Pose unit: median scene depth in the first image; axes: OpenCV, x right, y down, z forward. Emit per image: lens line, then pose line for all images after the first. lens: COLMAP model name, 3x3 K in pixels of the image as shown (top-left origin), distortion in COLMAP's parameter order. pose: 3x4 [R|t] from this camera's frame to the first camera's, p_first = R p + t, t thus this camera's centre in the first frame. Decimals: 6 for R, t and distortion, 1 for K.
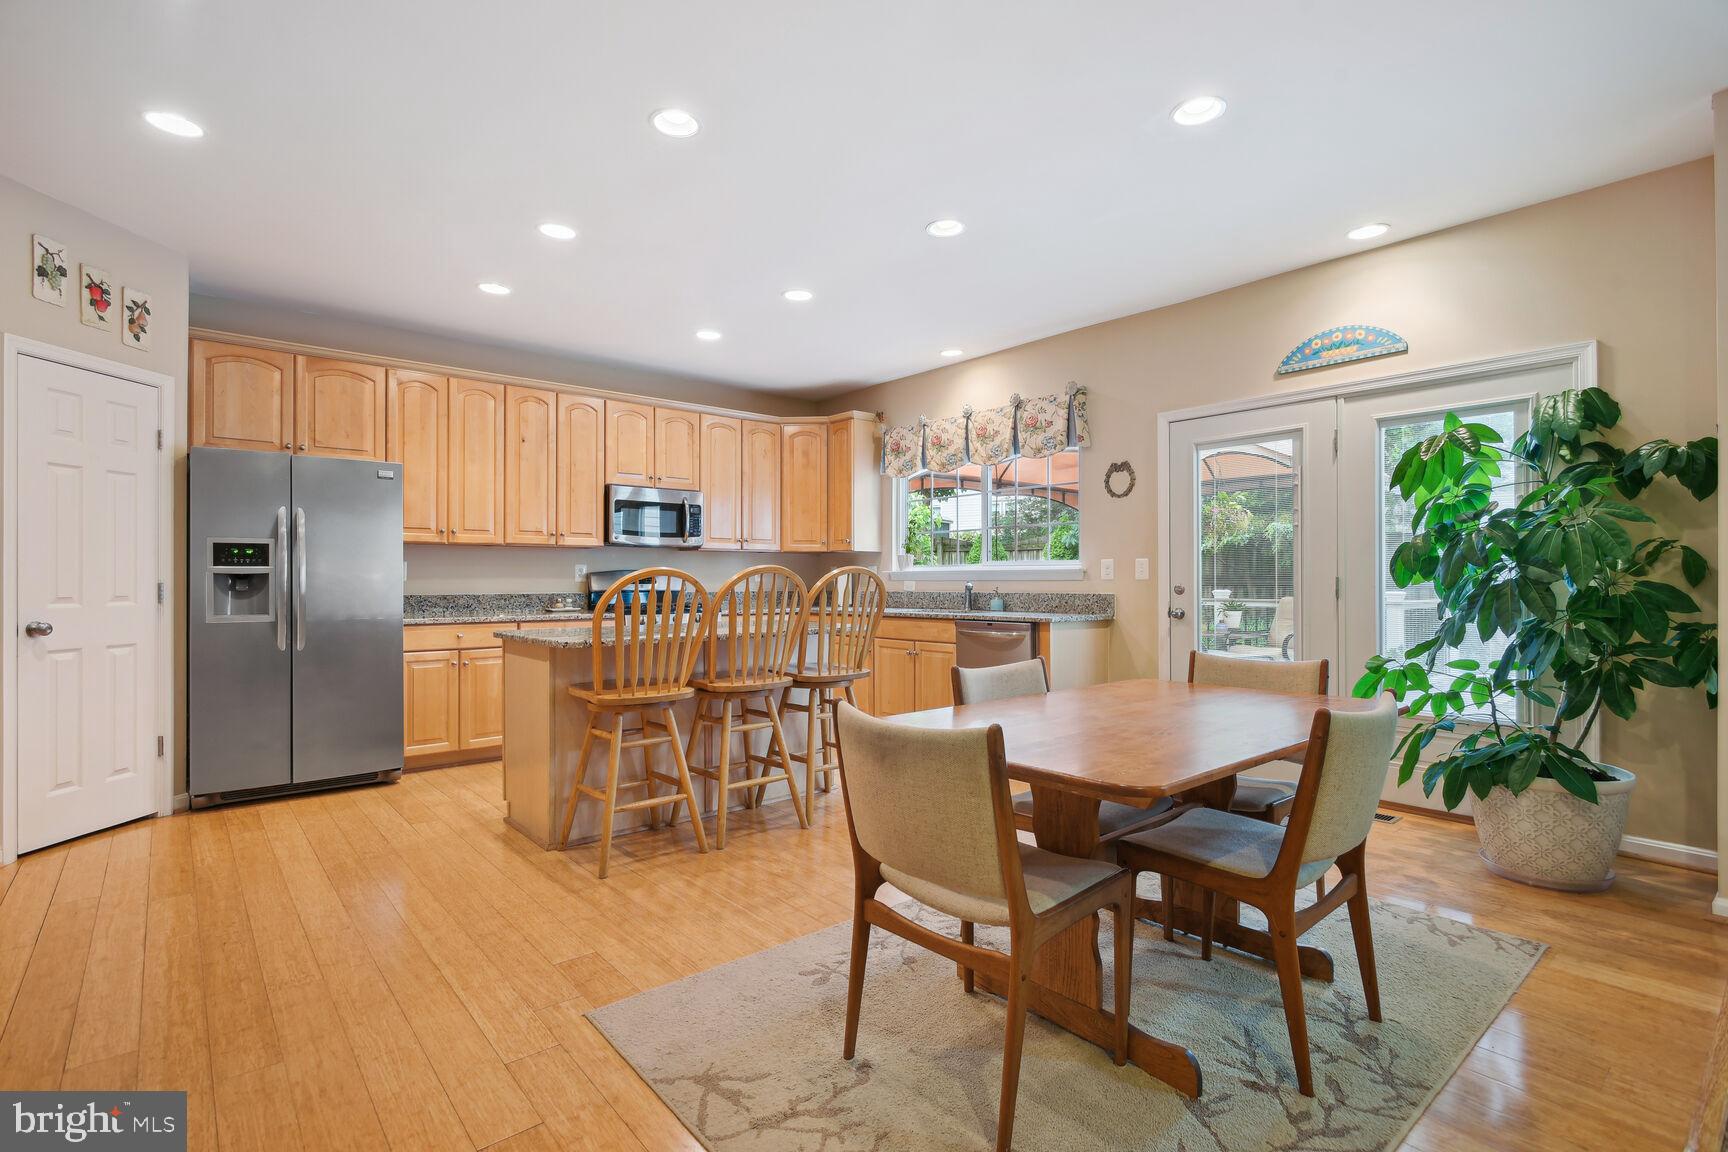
lens RADIAL K [[819.8, 0, 864.0], [0, 819.8, 576.0], [0, 0, 1]] dist [-0.002799, 0.001126]
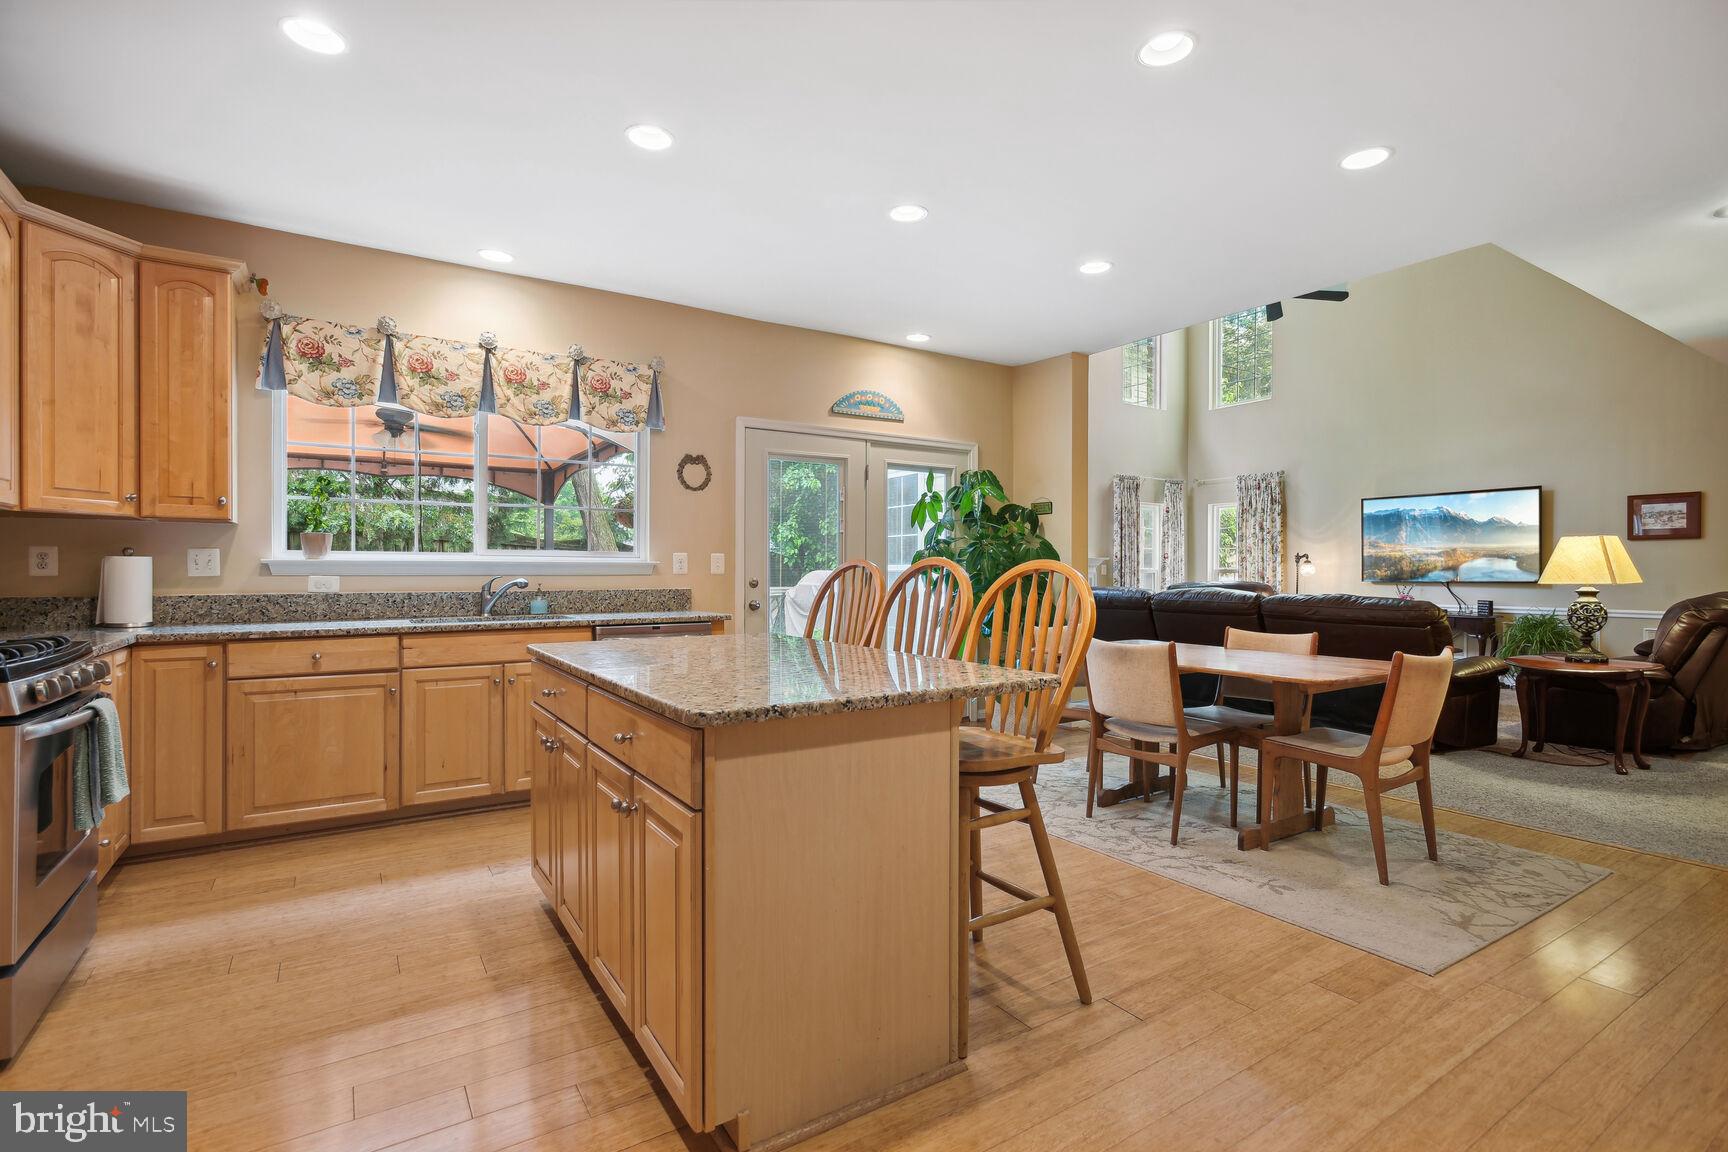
lens RADIAL K [[813.8, 0, 864.0], [0, 813.8, 576.0], [0, 0, 1]] dist [-0.001829, 0.000850]
pose [[0.132117, -0.003446, 0.991228, -0.637561], [-0.005329, 0.999977, 0.004187, 0.001475], [-0.991220, -0.005836, 0.132095, 0.678932]]
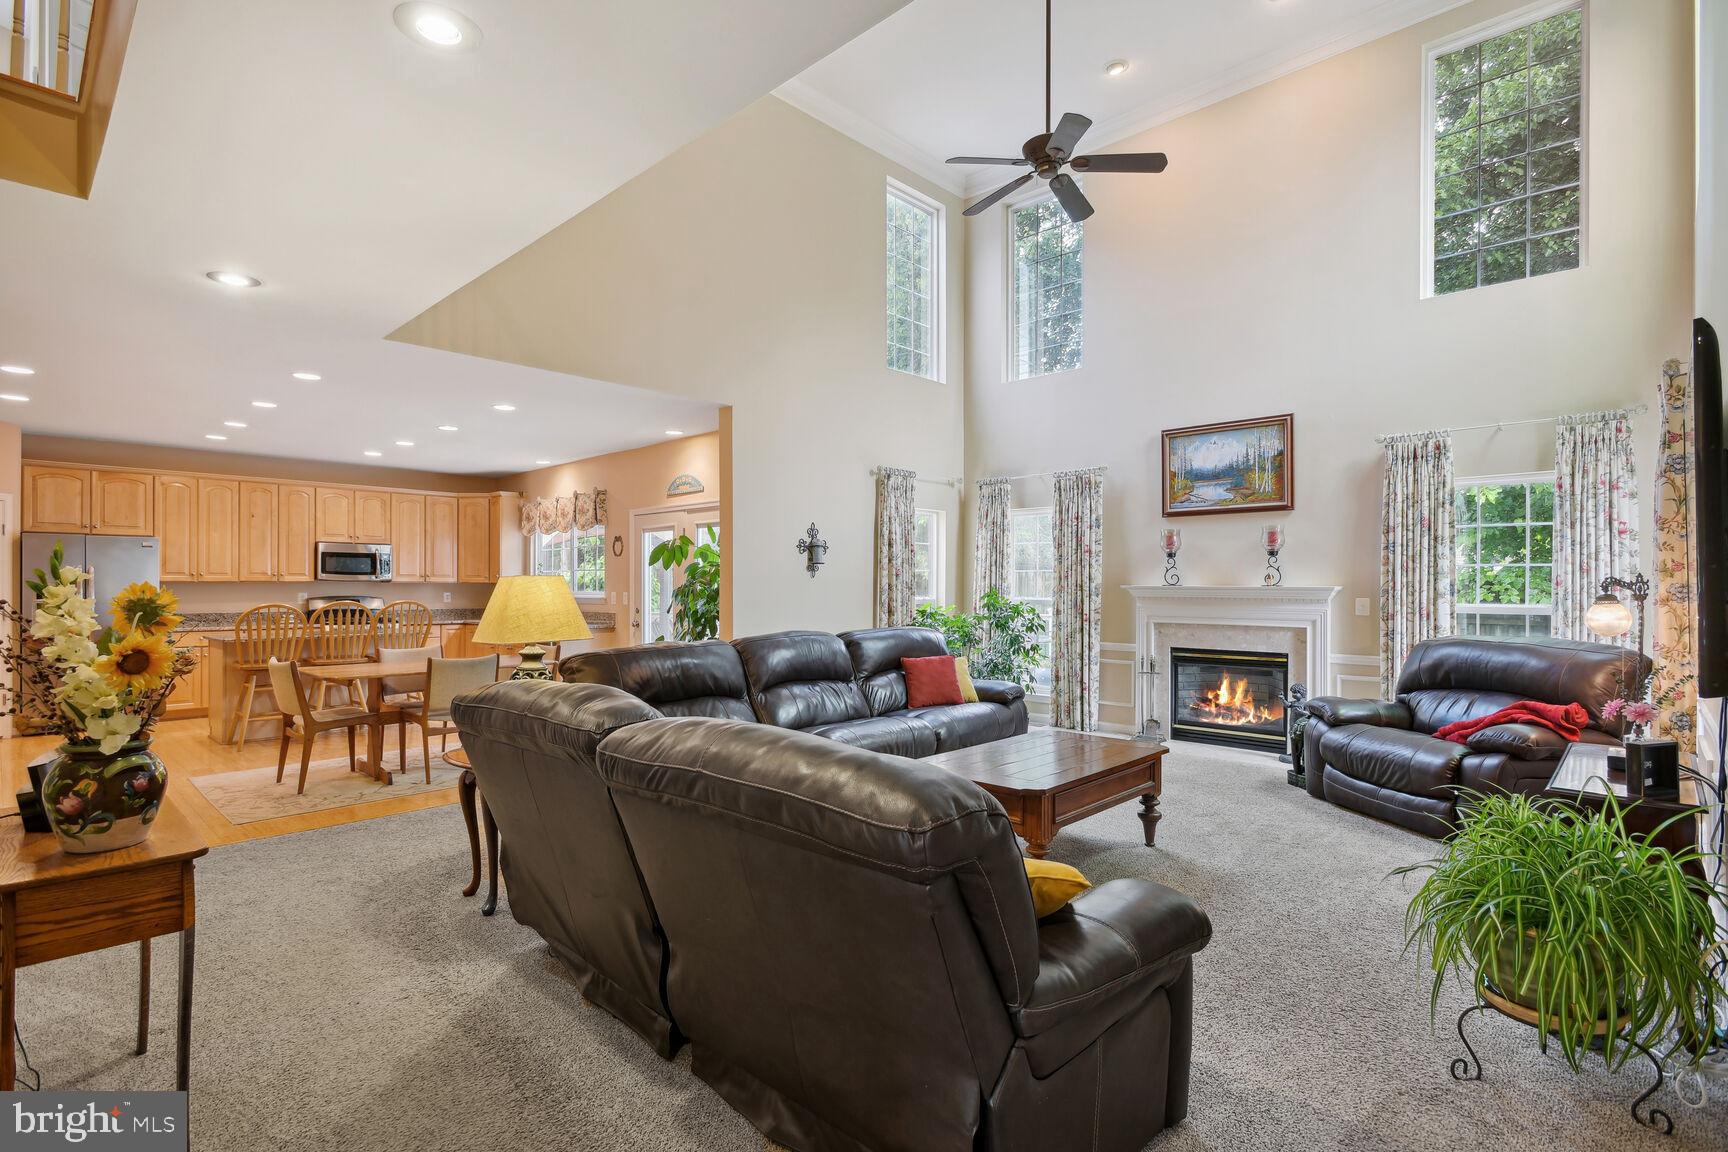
lens RADIAL K [[837.4, 0, 862.6], [0, 837.4, 587.5], [0, 0, 1]] dist [0.000084, 0.001392]
pose [[0.995055, 0.002802, 0.099284, 0.656502], [-0.003262, 0.999985, 0.004475, -0.041569], [-0.099270, -0.004777, 0.995049, -0.803051]]
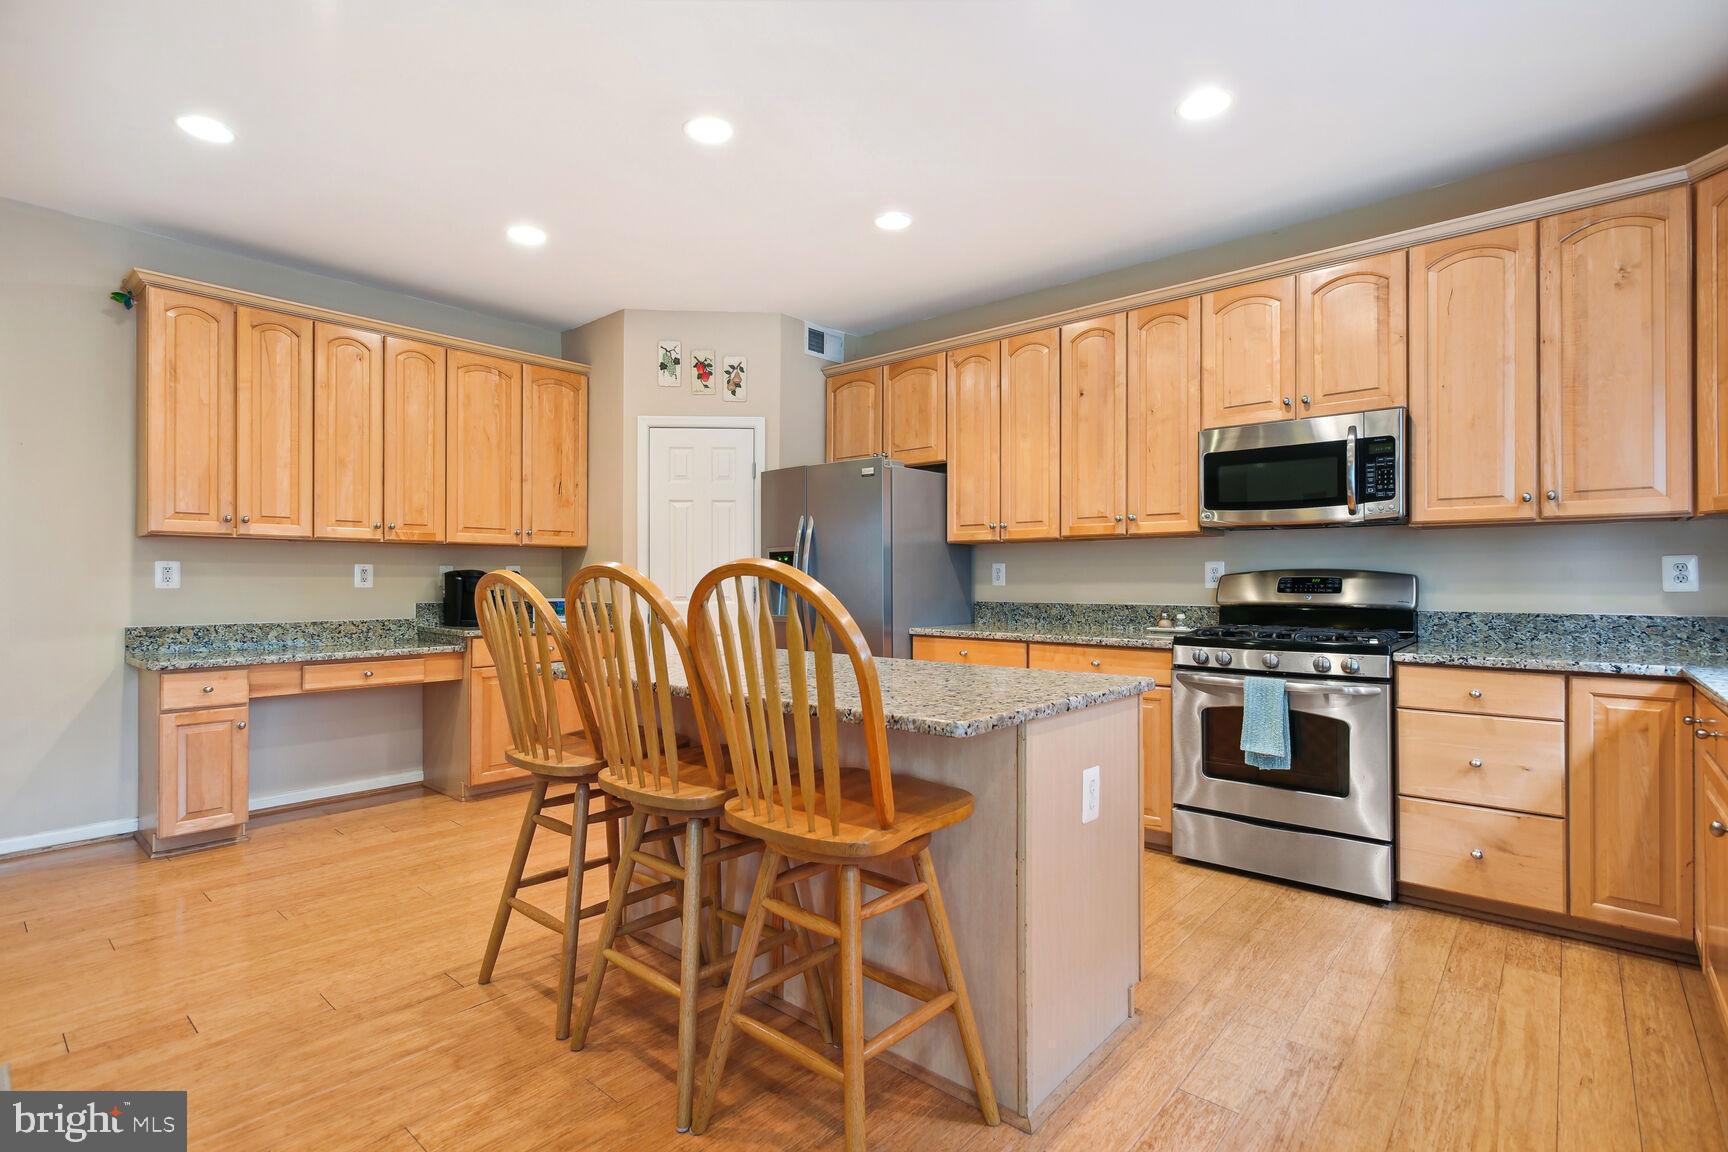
lens RADIAL K [[813.8, 0, 864.0], [0, 813.8, 576.0], [0, 0, 1]] dist [-0.001829, 0.000850]
pose [[0.147977, -0.004090, -0.988982, 0.295302], [0.003386, 0.999988, -0.003629, -0.001608], [0.988985, -0.002811, 0.147989, 0.765043]]
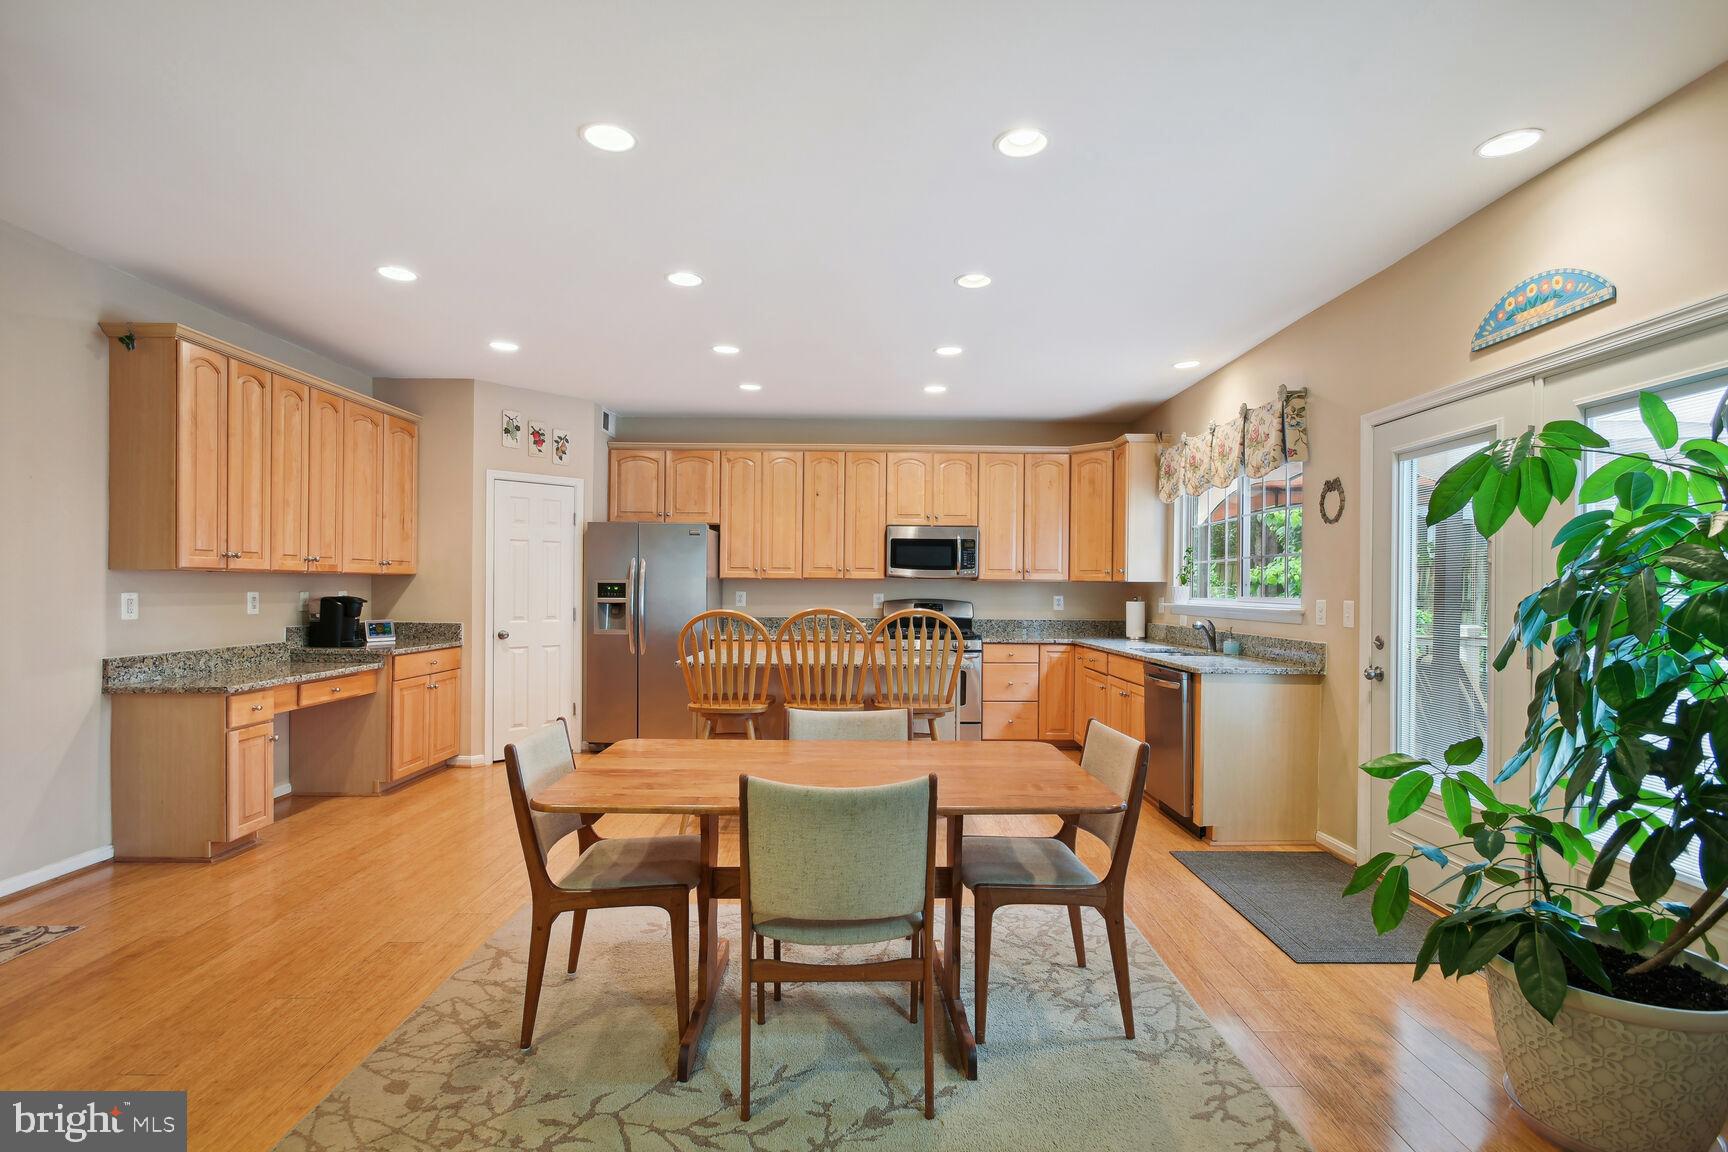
lens RADIAL K [[837.4, 0, 862.6], [0, 837.4, 587.5], [0, 0, 1]] dist [0.000084, 0.001392]
pose [[0.764358, 0.008829, -0.644732, 0.496284], [-0.007669, 0.999960, 0.004602, -0.034100], [0.644747, 0.001427, 0.764395, 0.081978]]
